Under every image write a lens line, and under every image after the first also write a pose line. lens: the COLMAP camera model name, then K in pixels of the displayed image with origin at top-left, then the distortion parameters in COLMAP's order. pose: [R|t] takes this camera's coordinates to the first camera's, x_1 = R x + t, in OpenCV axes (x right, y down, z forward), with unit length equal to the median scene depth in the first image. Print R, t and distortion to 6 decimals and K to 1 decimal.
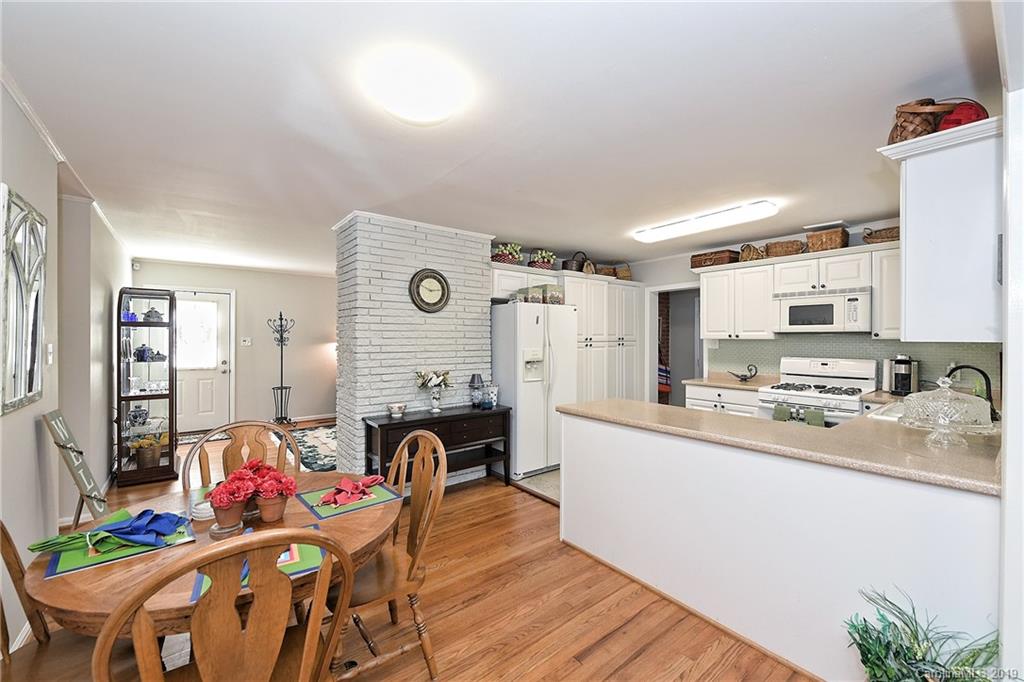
lens RADIAL K [[410.4, 0, 514.7], [0, 410.4, 338.1], [0, 0, 1]] dist [-0.000759, -0.002157]
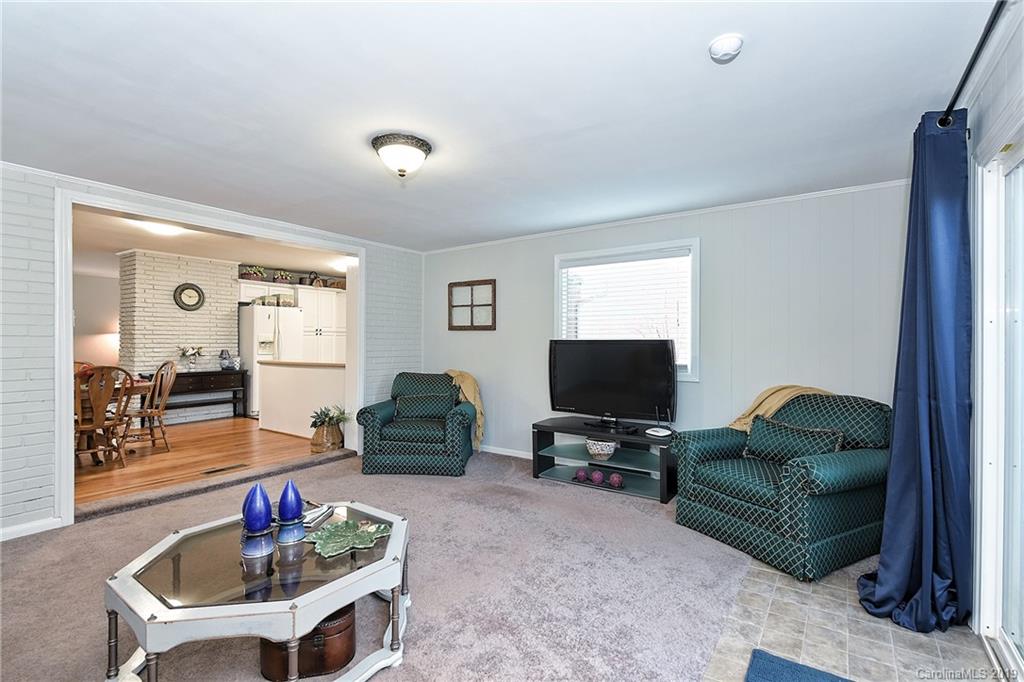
lens RADIAL K [[477.6, 0, 519.4], [0, 477.6, 340.2], [0, 0, 1]] dist [-0.001190, -0.000622]
pose [[0.953534, 0.004148, 0.301256, 0.455879], [-0.003499, 0.999990, -0.002692, 0.053376], [-0.301264, 0.001513, 0.953540, -1.153773]]
